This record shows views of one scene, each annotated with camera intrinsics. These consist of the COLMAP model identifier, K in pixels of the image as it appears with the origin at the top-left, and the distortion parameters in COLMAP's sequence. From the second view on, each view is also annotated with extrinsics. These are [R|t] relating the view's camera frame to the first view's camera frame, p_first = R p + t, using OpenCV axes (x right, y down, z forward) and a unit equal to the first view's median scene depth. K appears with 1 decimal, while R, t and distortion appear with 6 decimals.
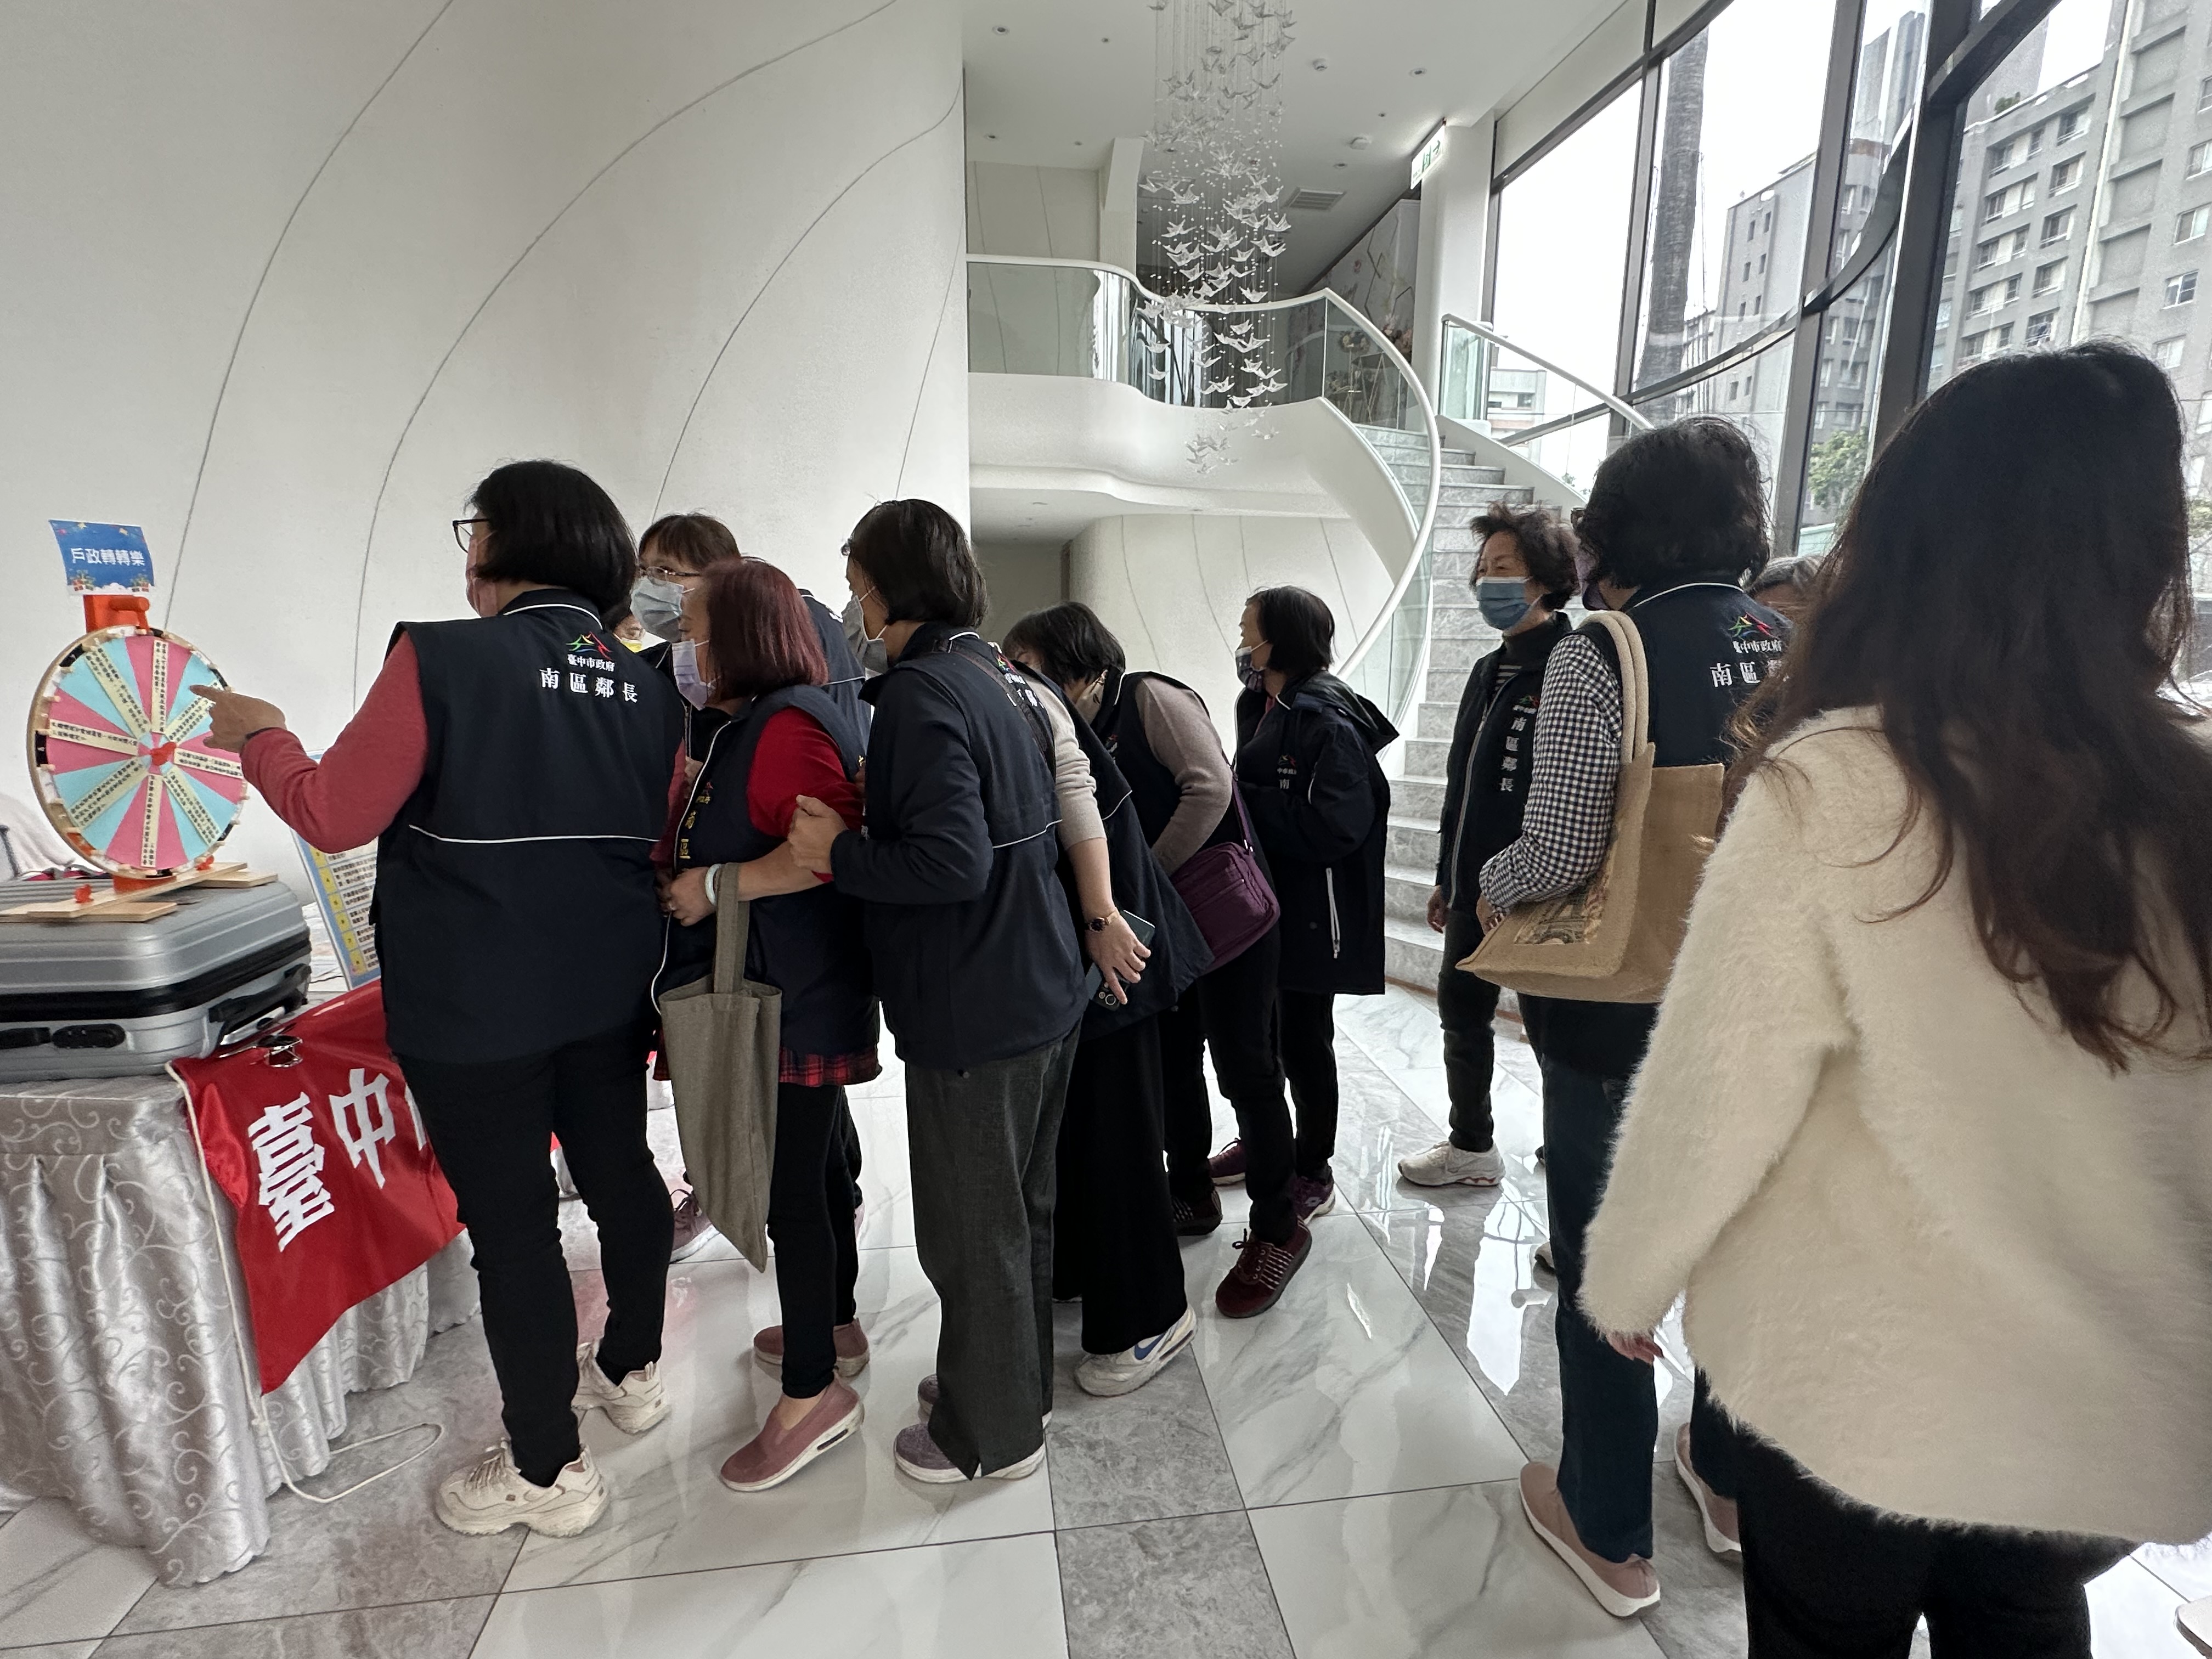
lens RADIAL K [[1013.2, 0, 1106.0], [0, 1013.2, 829.5], [0, 0, 1]] dist [0.002236, 0.000202]
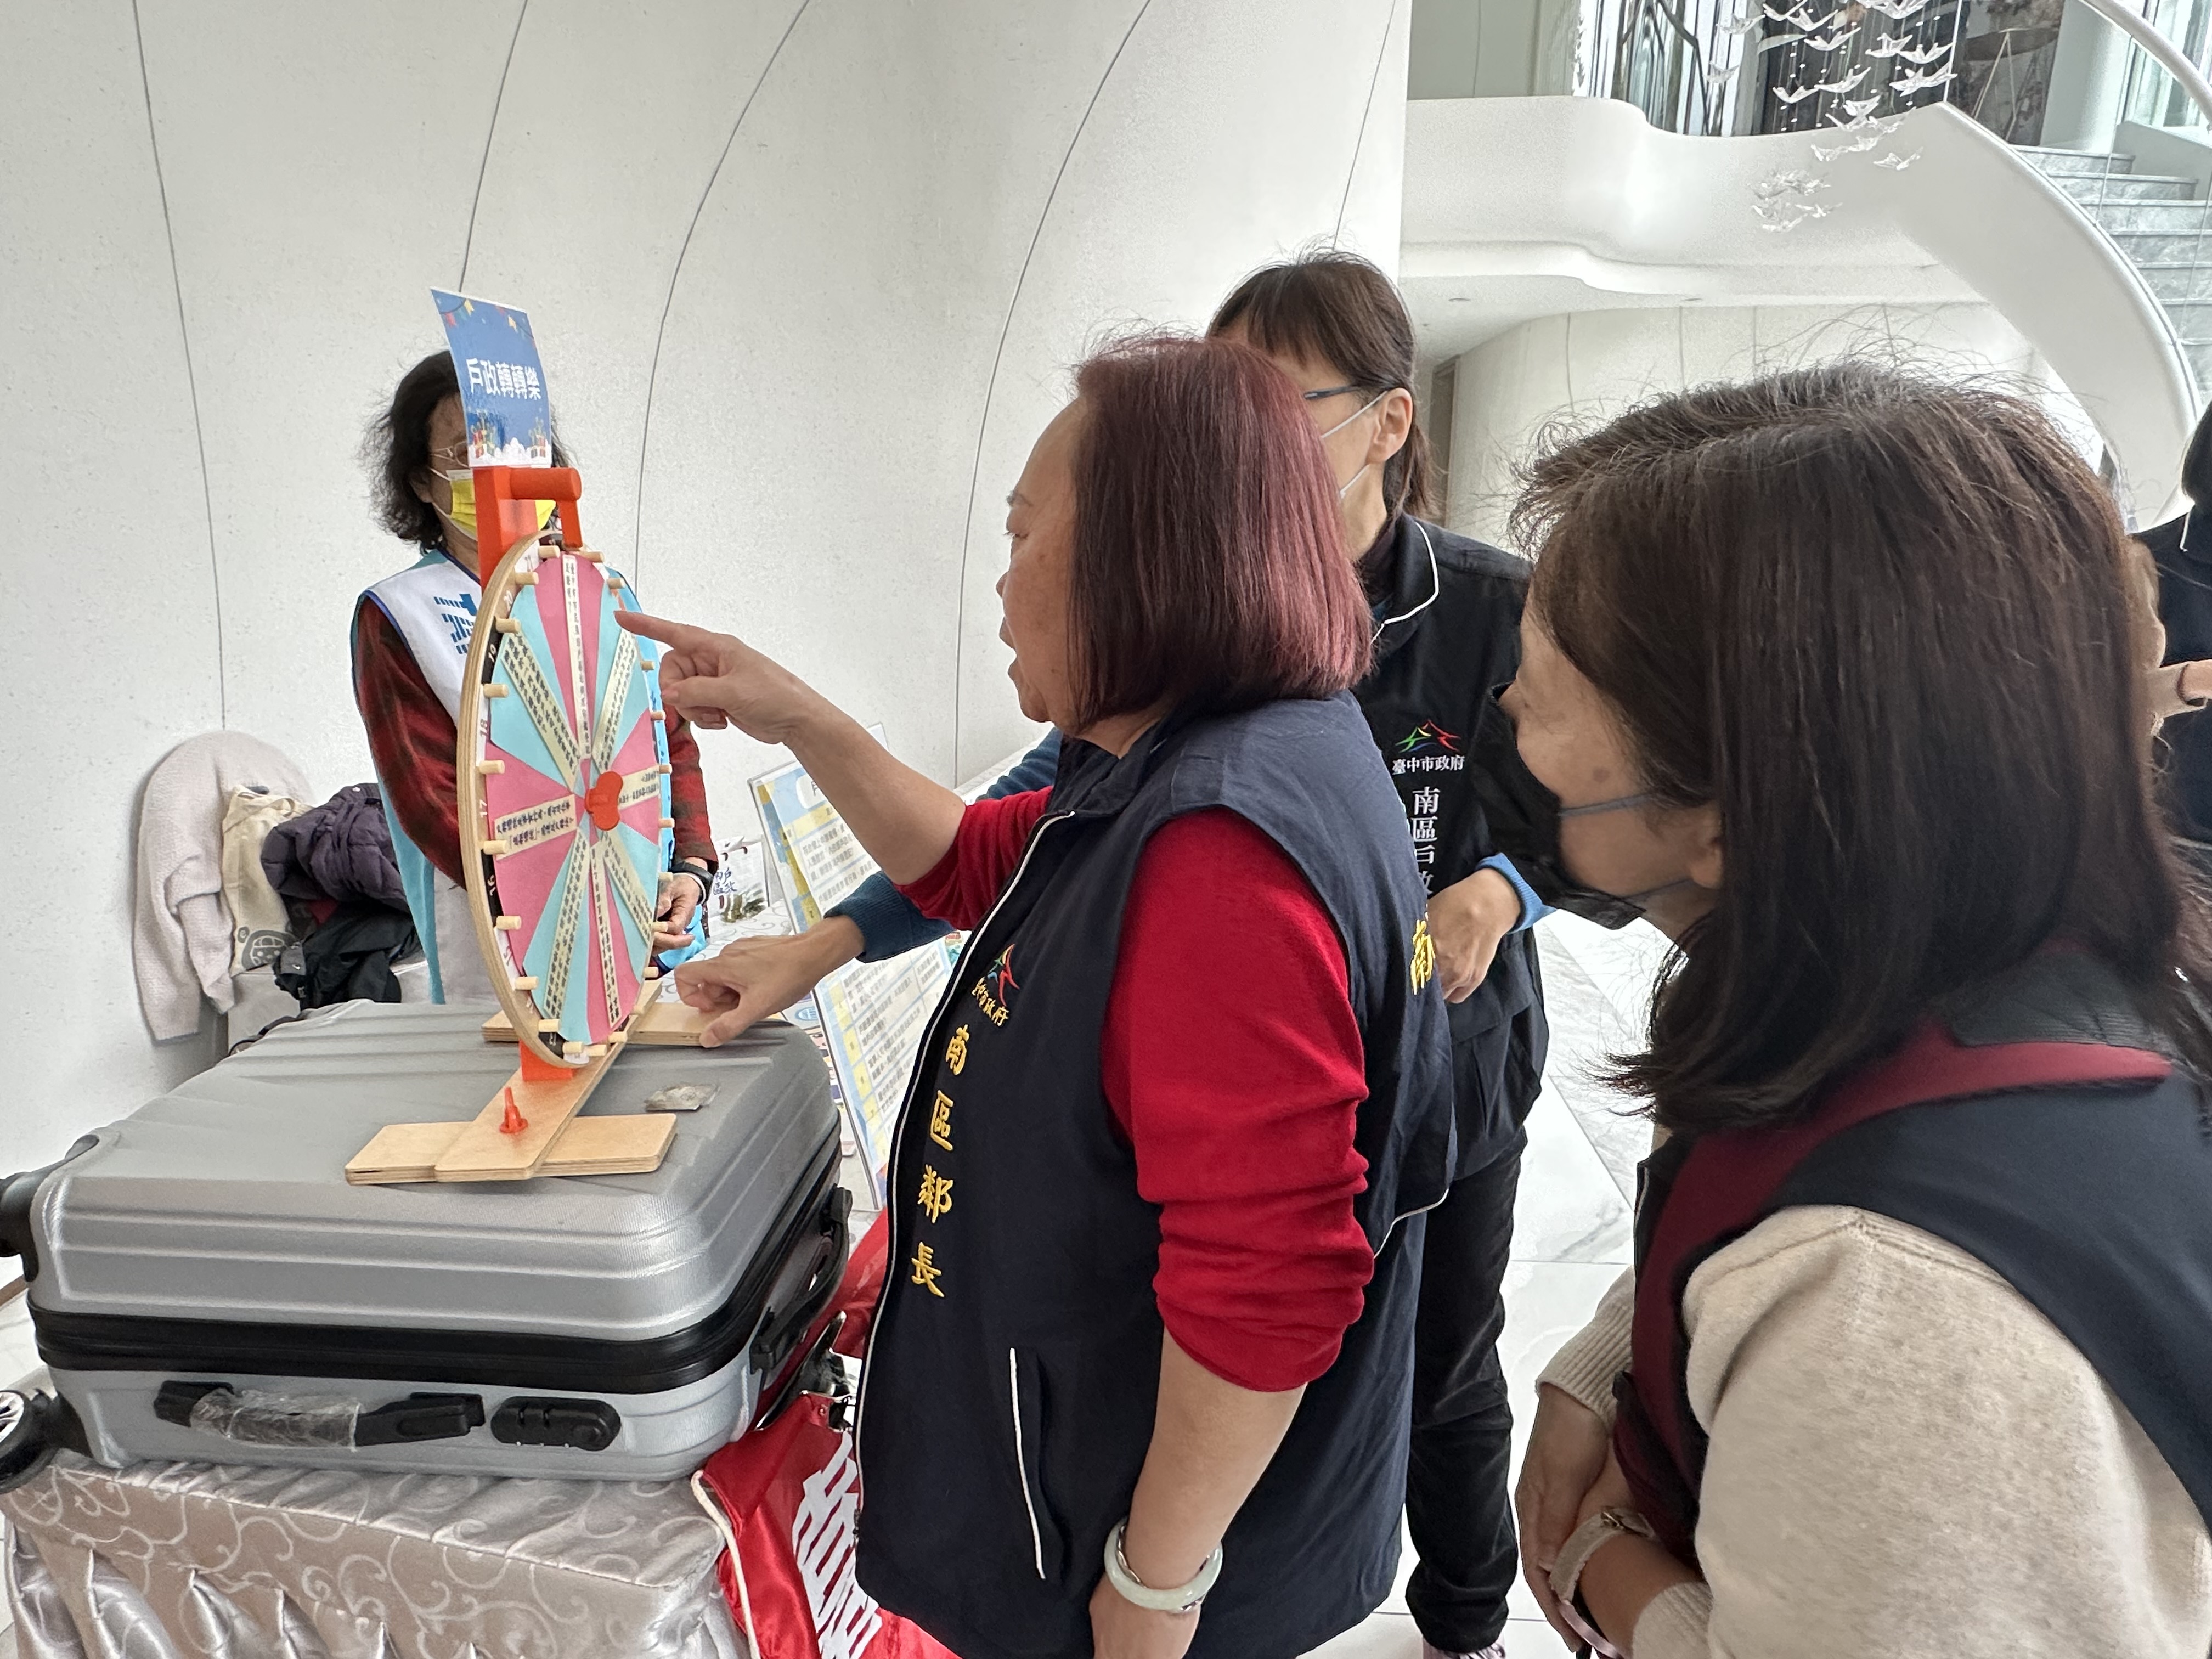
lens RADIAL K [[1231.6, 0, 1116.7], [0, 1231.6, 852.0], [0, 0, 1]] dist [0.002108, -0.003062]
pose [[0.980628, 0.035620, -0.192613, -0.496745], [-0.017312, 0.995239, 0.095913, -0.093525], [0.195113, -0.090720, 0.976576, 0.397135]]
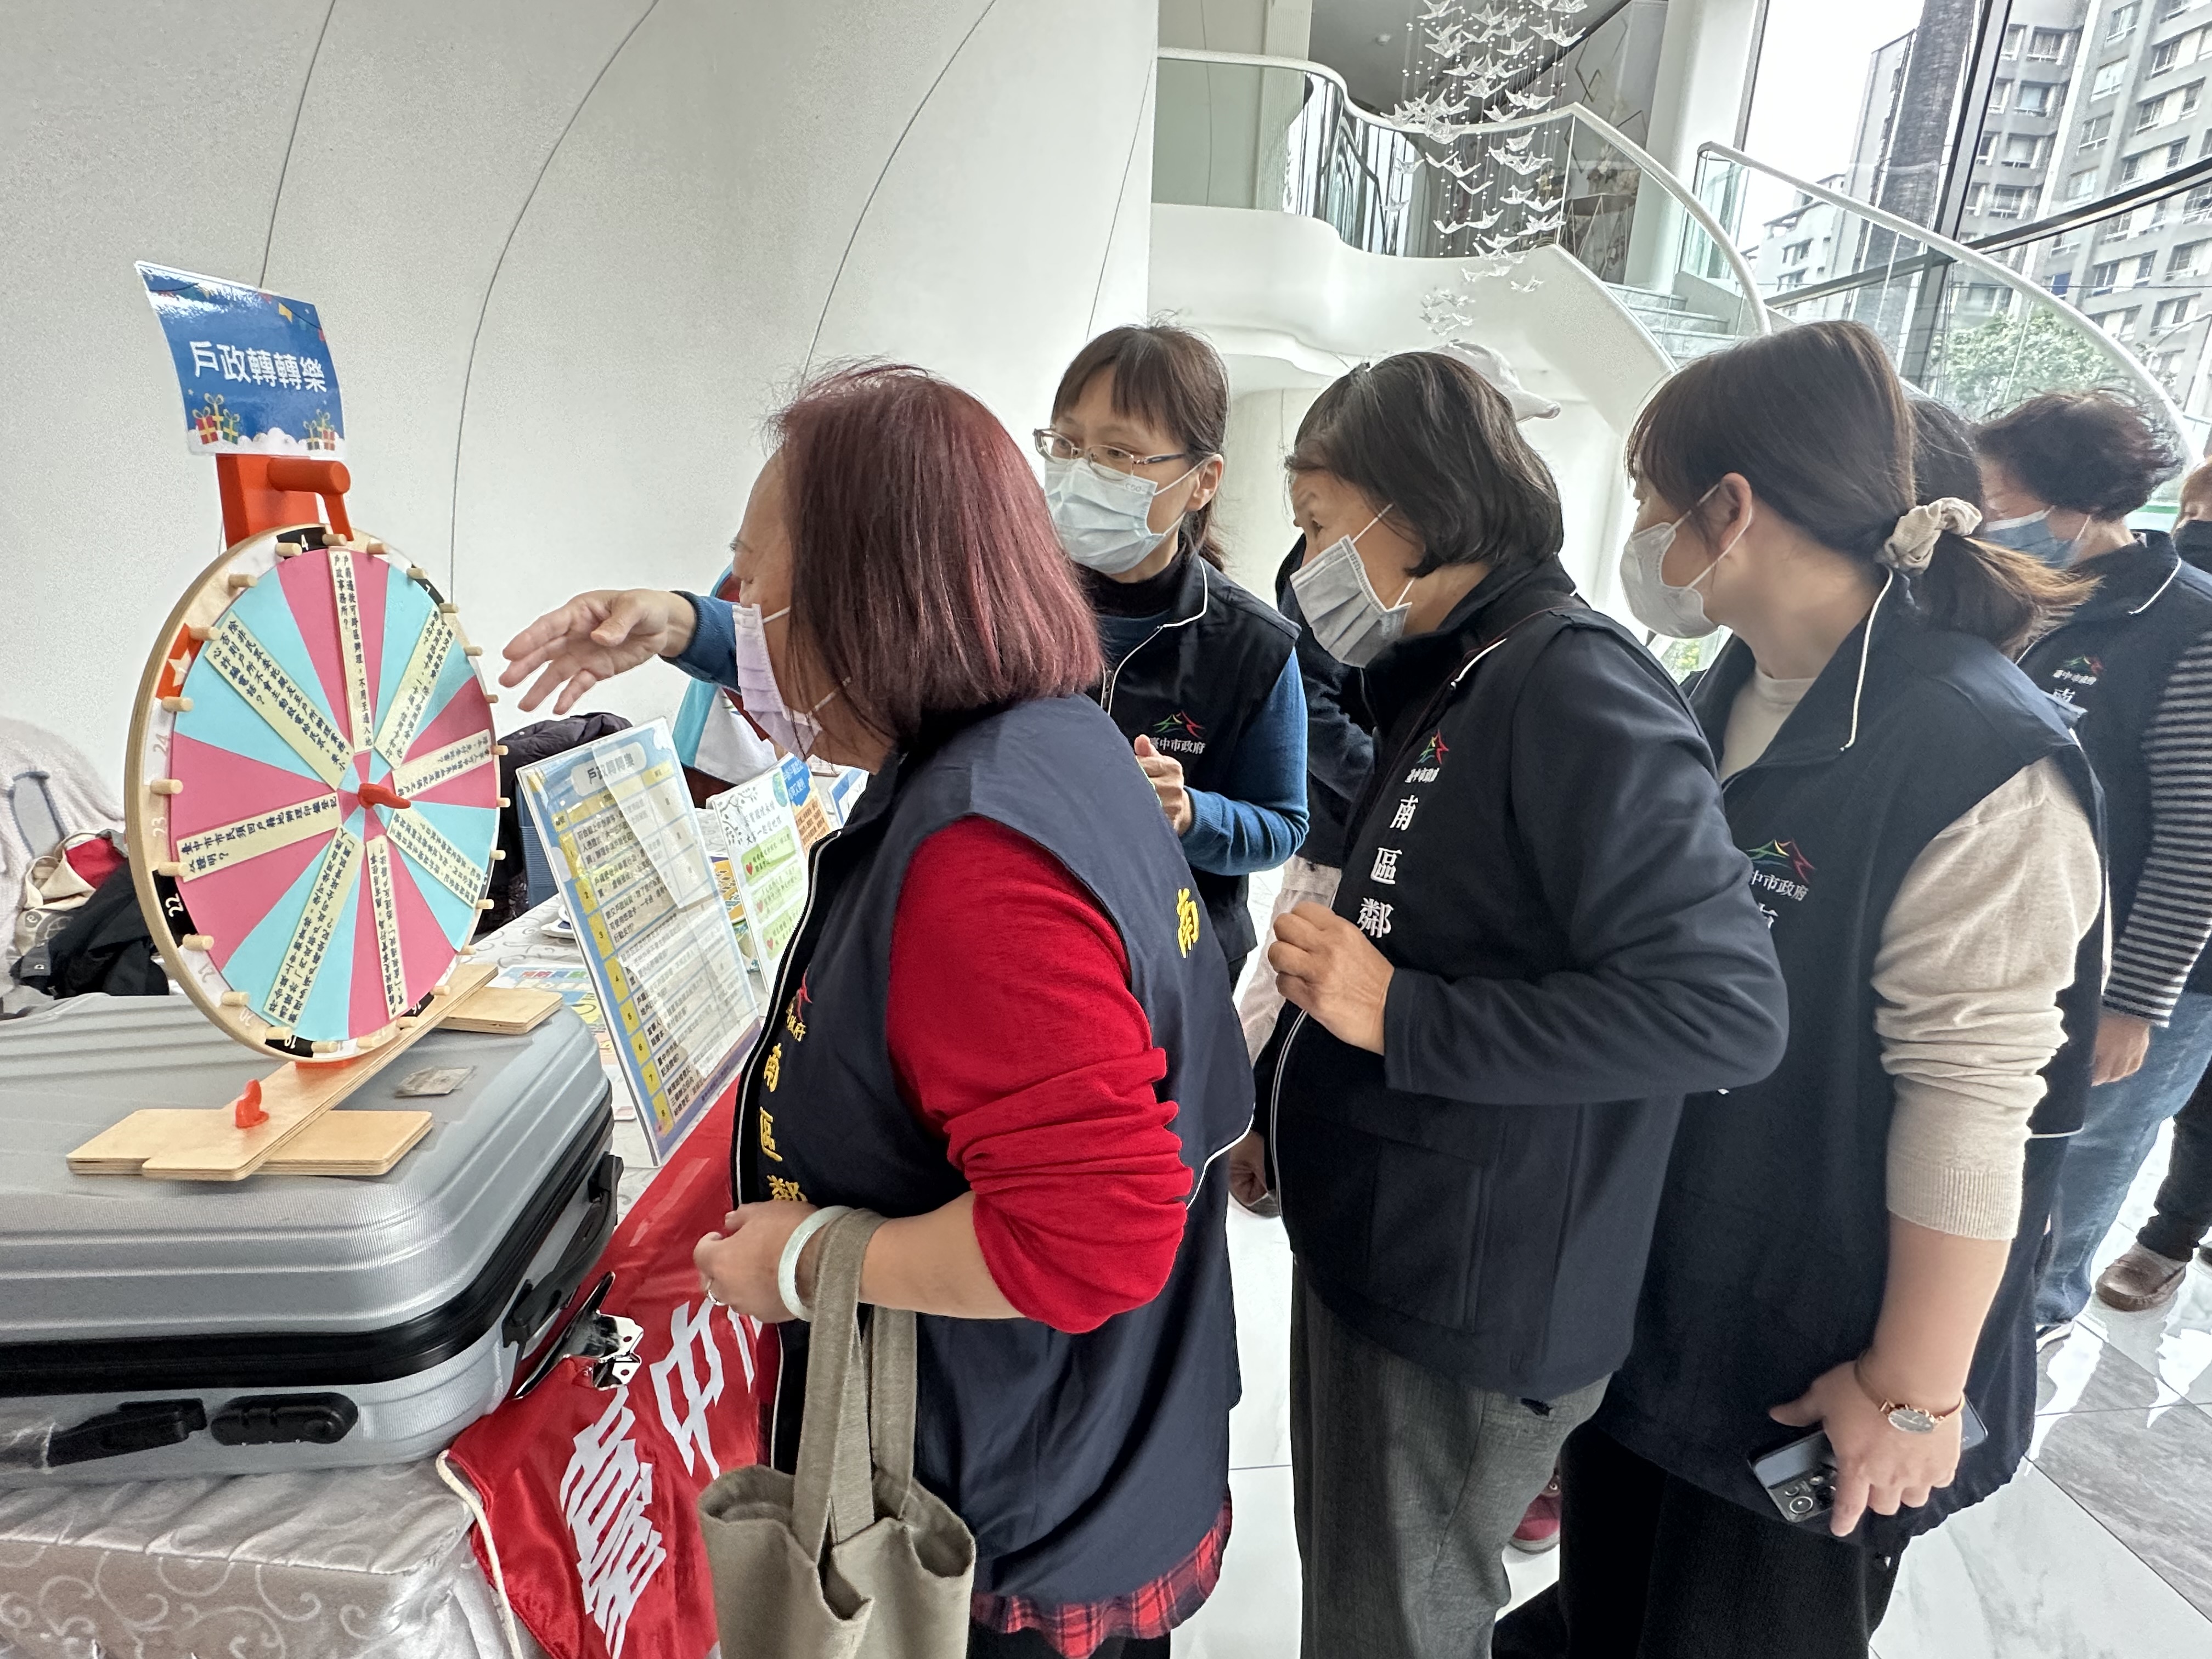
lens RADIAL K [[1029.5, 0, 1106.0], [0, 1029.5, 829.5], [0, 0, 1]] dist [0.000489, -0.000659]
pose [[0.999469, 0.026374, -0.019120, -0.477846], [-0.024407, 0.995012, 0.096720, -0.095876], [0.021576, -0.096202, 0.995128, 0.431822]]
